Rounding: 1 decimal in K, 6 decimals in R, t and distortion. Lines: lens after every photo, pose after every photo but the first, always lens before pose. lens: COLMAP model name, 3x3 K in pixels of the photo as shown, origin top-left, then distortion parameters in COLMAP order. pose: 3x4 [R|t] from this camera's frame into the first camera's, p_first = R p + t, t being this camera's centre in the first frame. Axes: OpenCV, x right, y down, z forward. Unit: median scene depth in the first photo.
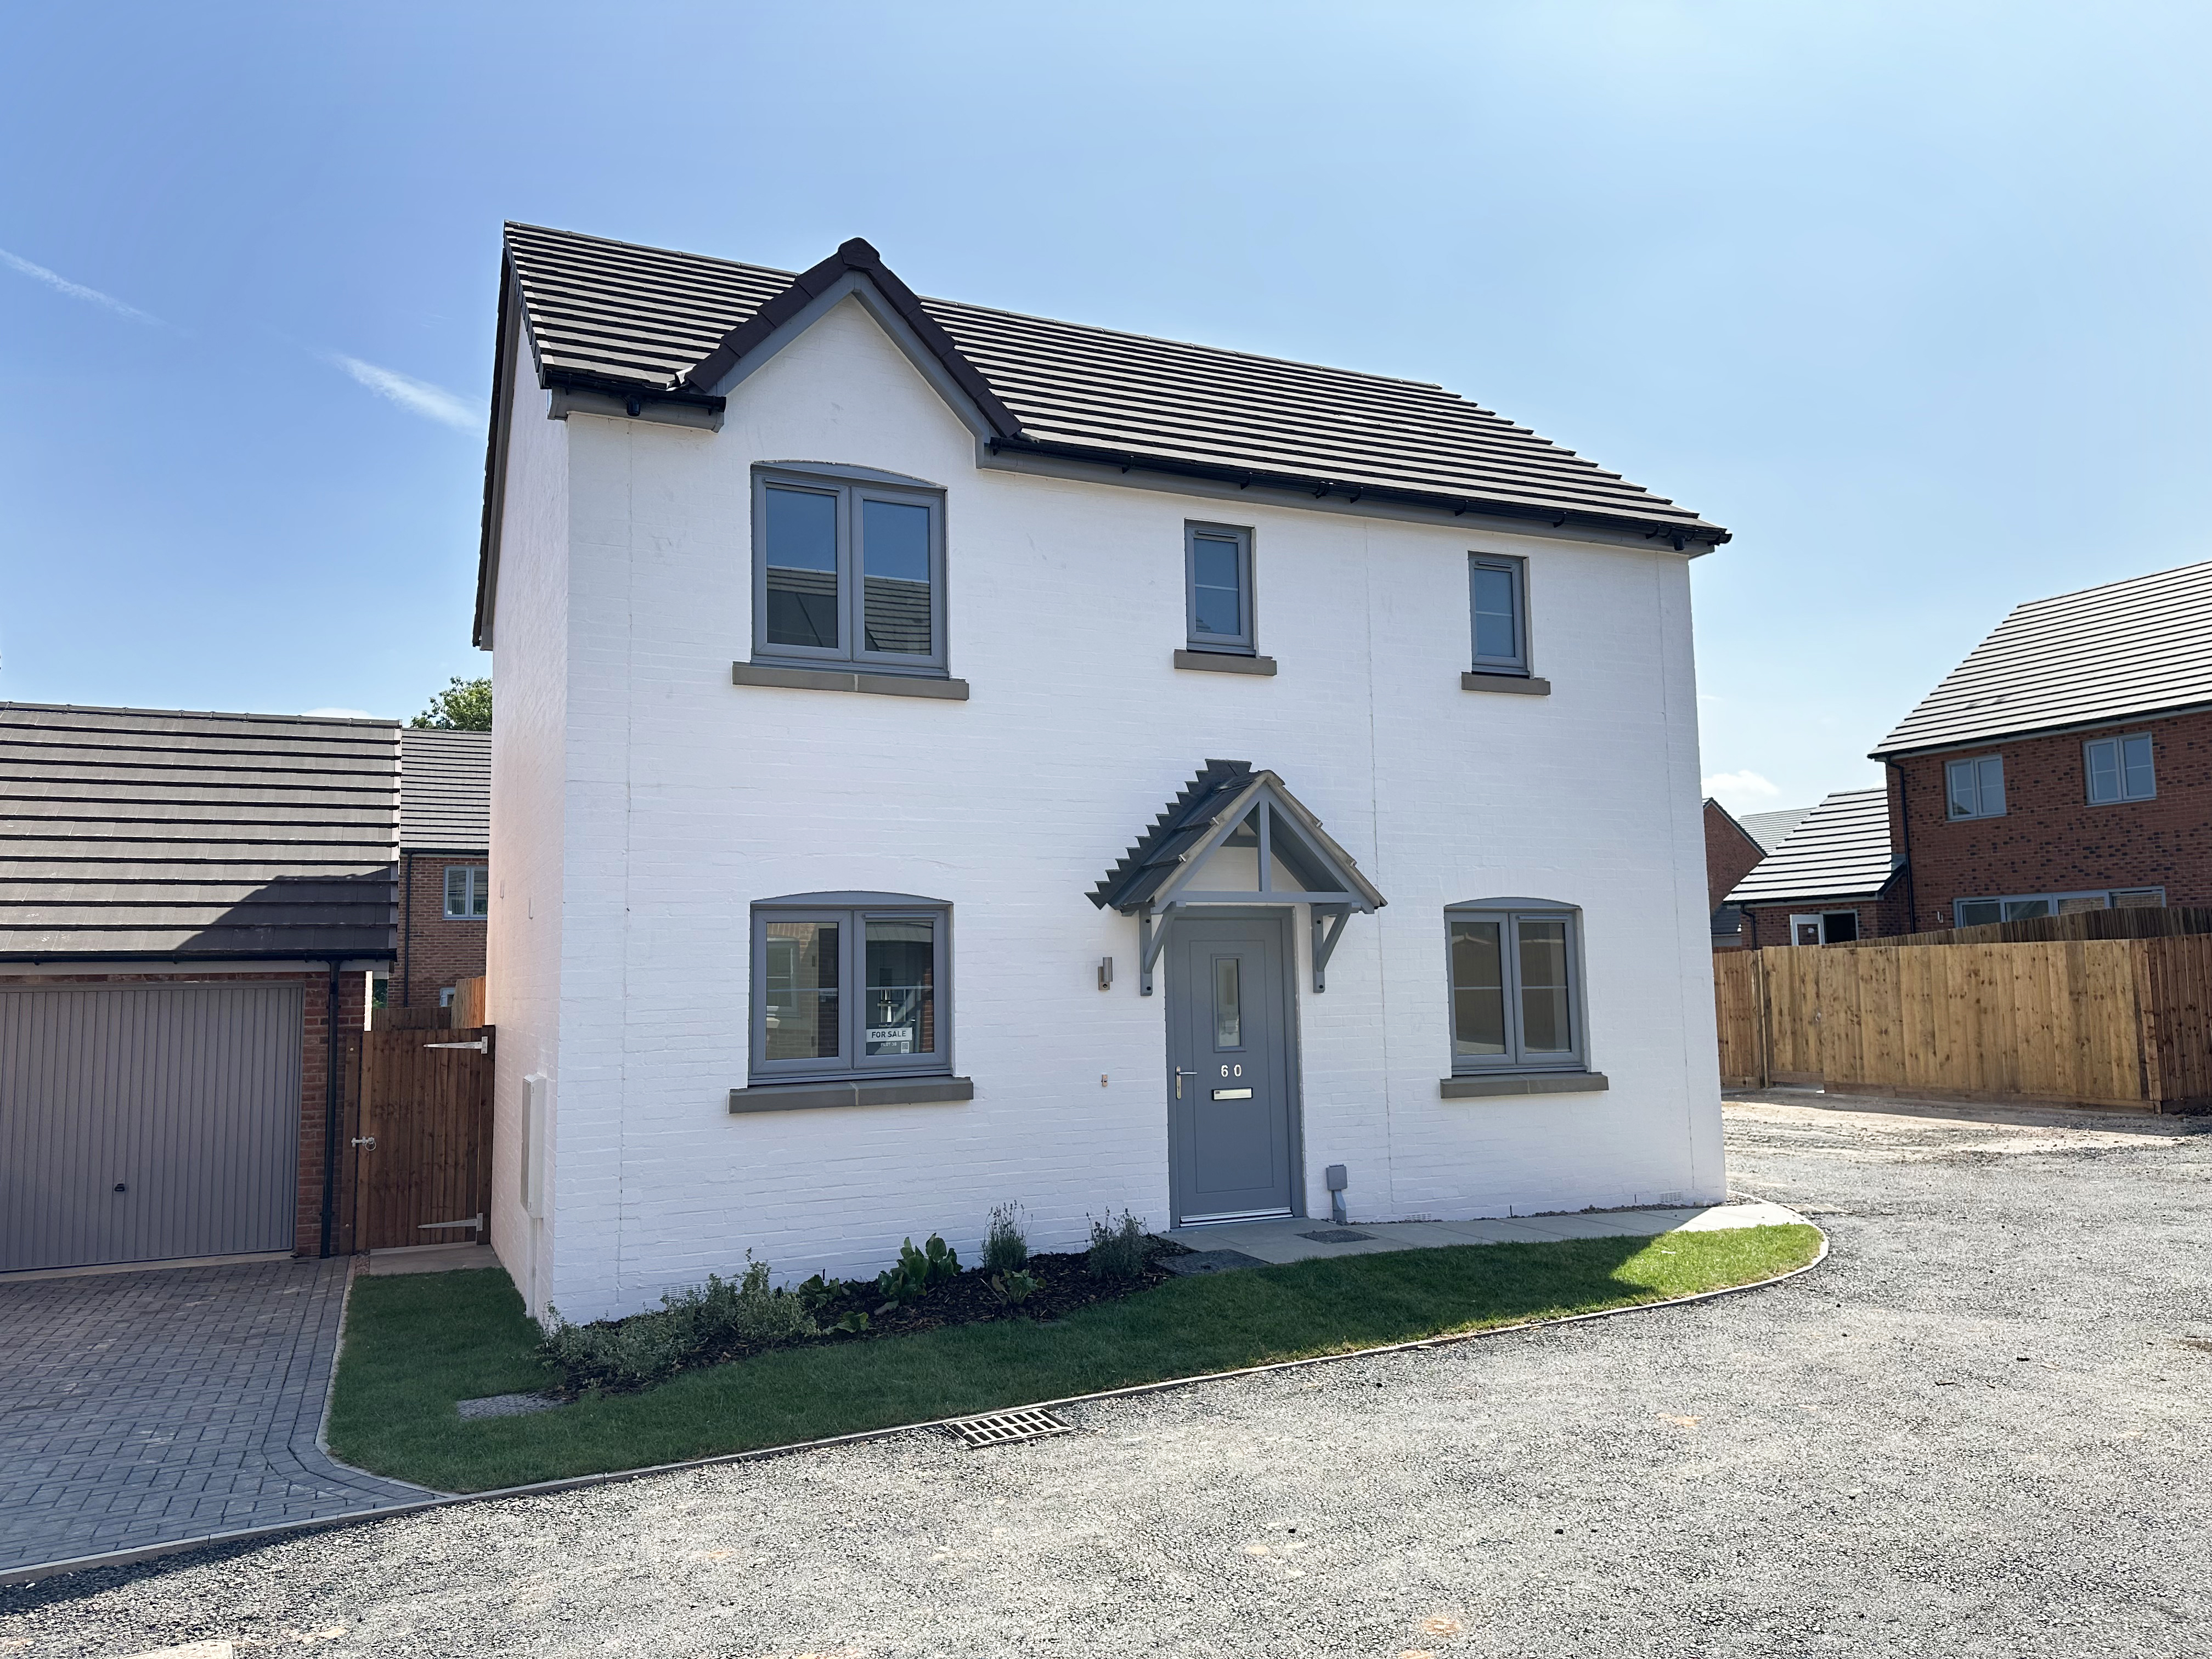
lens RADIAL K [[1568.7, 0, 1082.4], [0, 1568.7, 826.6], [0, 0, 1]] dist [0.000704, -0.007936]
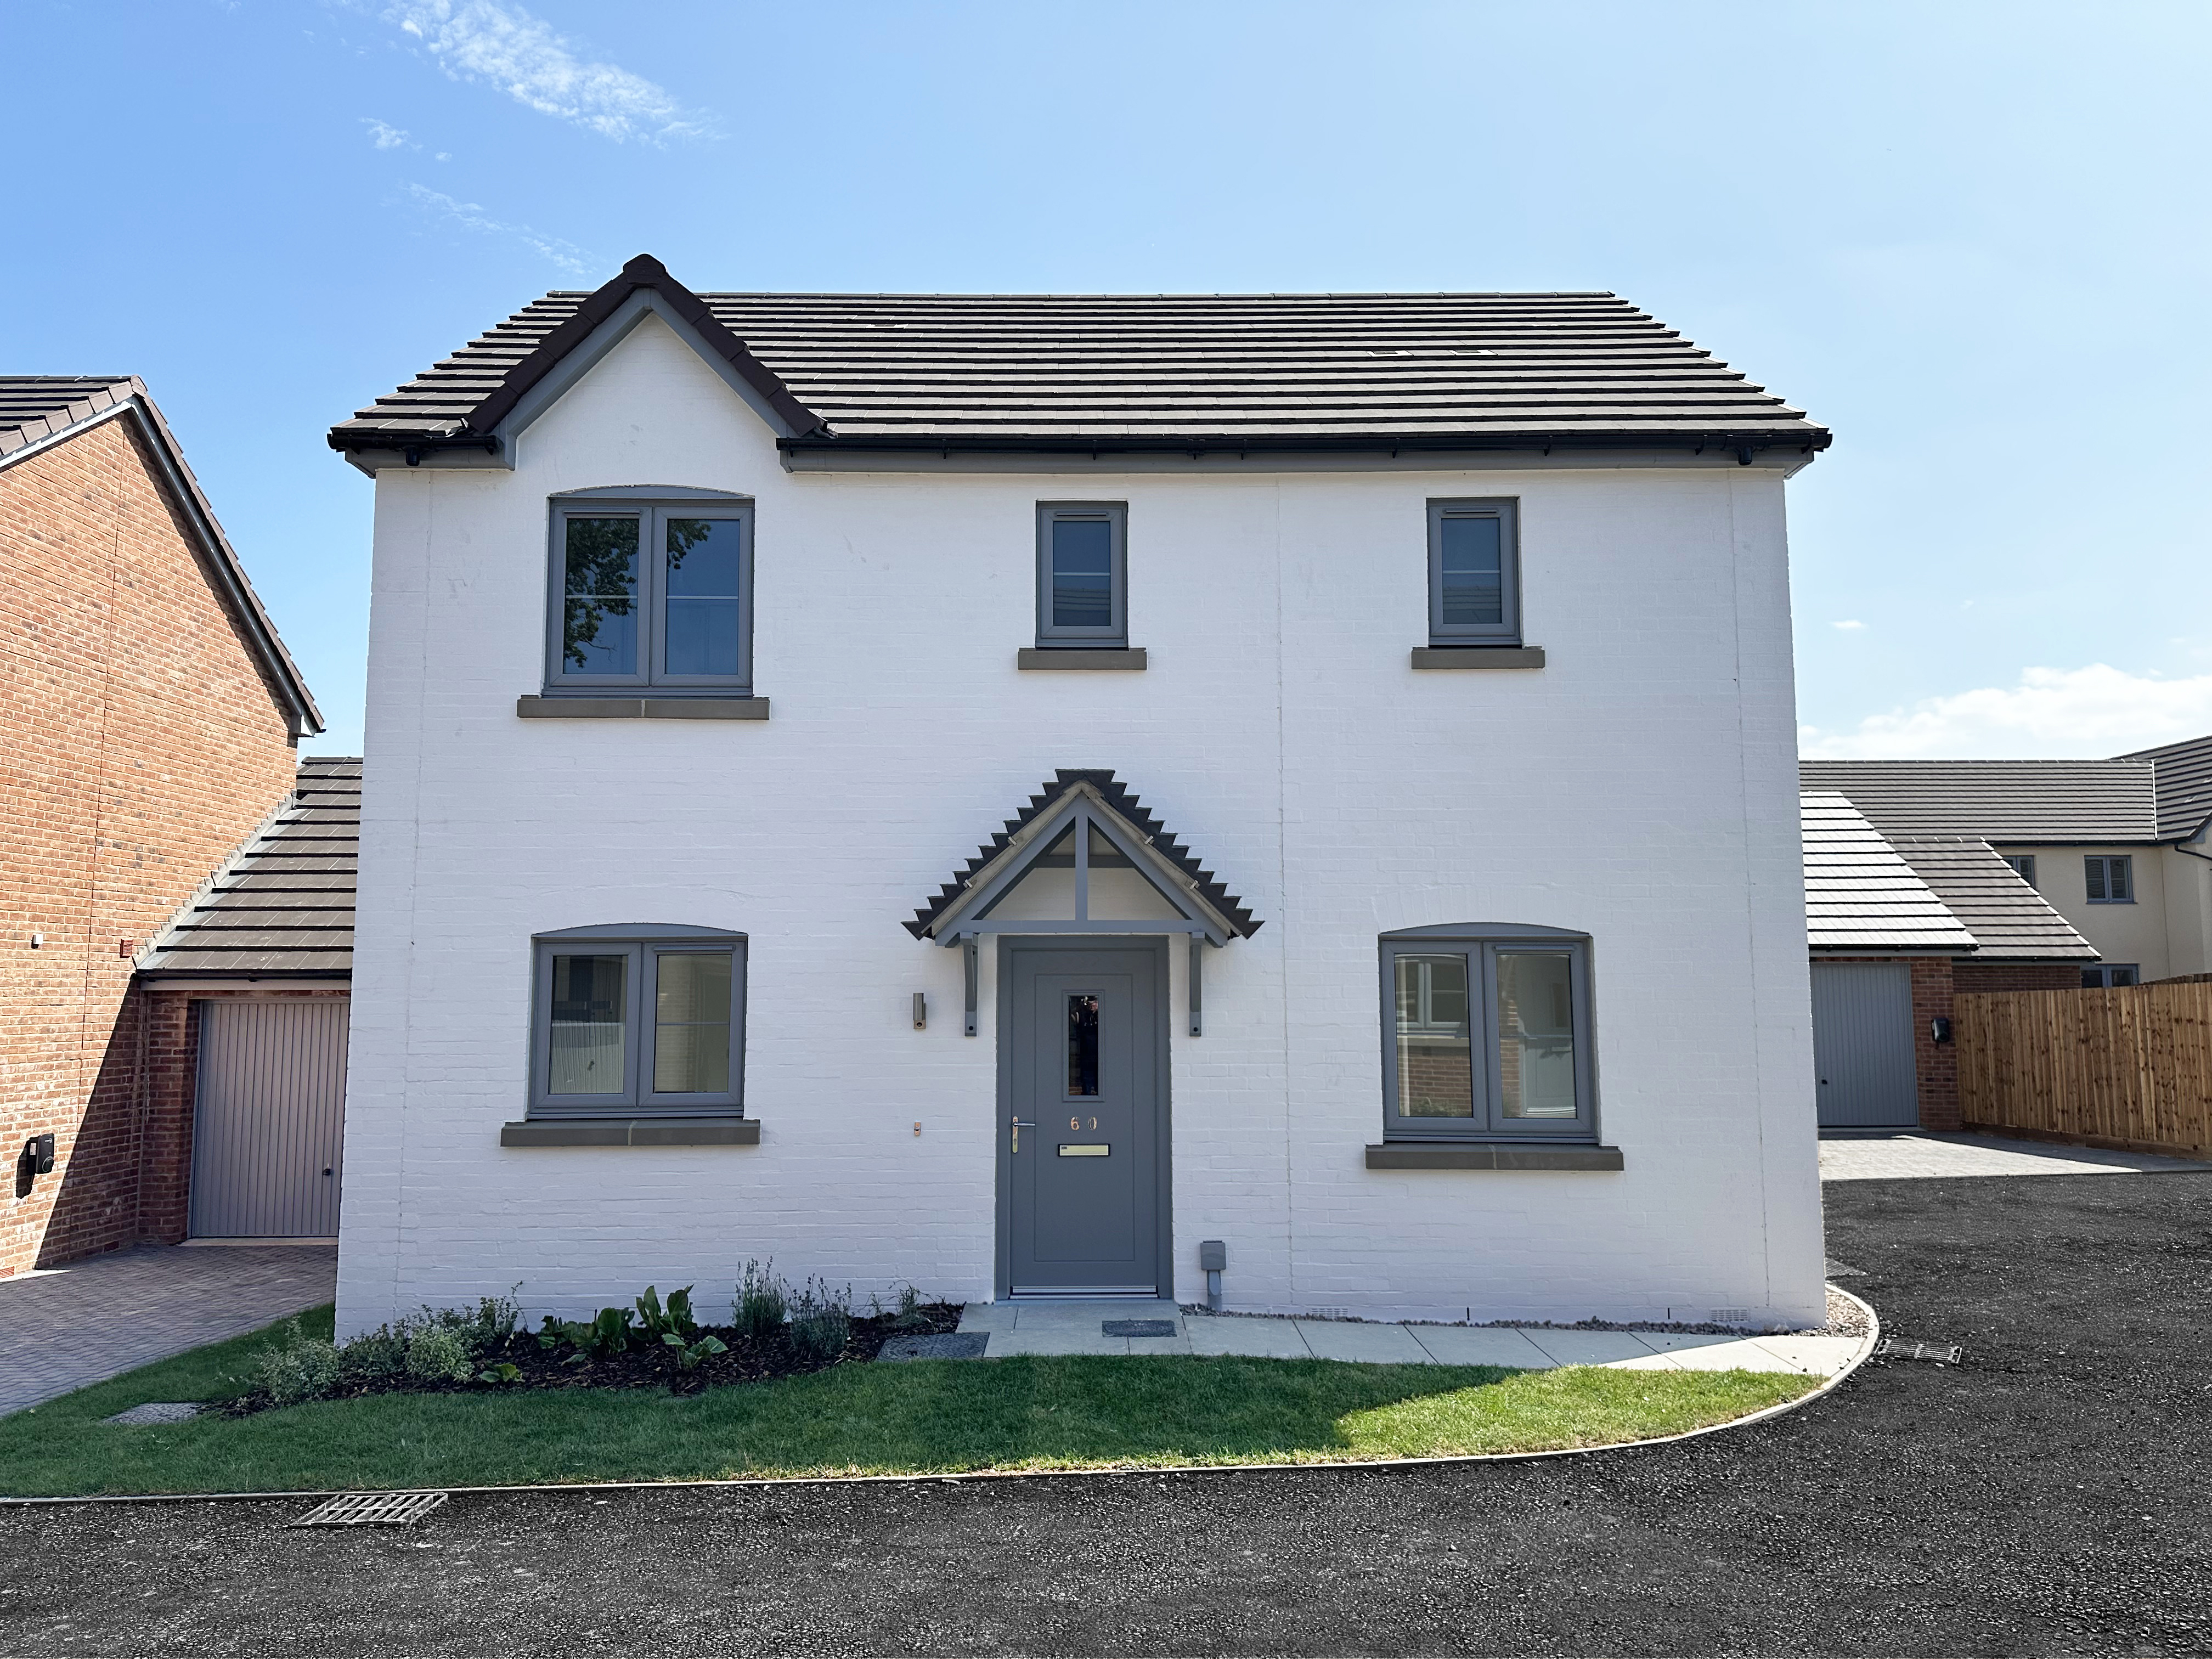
lens RADIAL K [[1568.7, 0, 1106.8], [0, 1568.7, 825.9], [0, 0, 1]] dist [0.000704, -0.007936]
pose [[0.912974, -0.026568, -0.407153, 0.468032], [0.025419, 0.999643, -0.008230, -0.003171], [0.407226, -0.002836, 0.913323, 0.206457]]
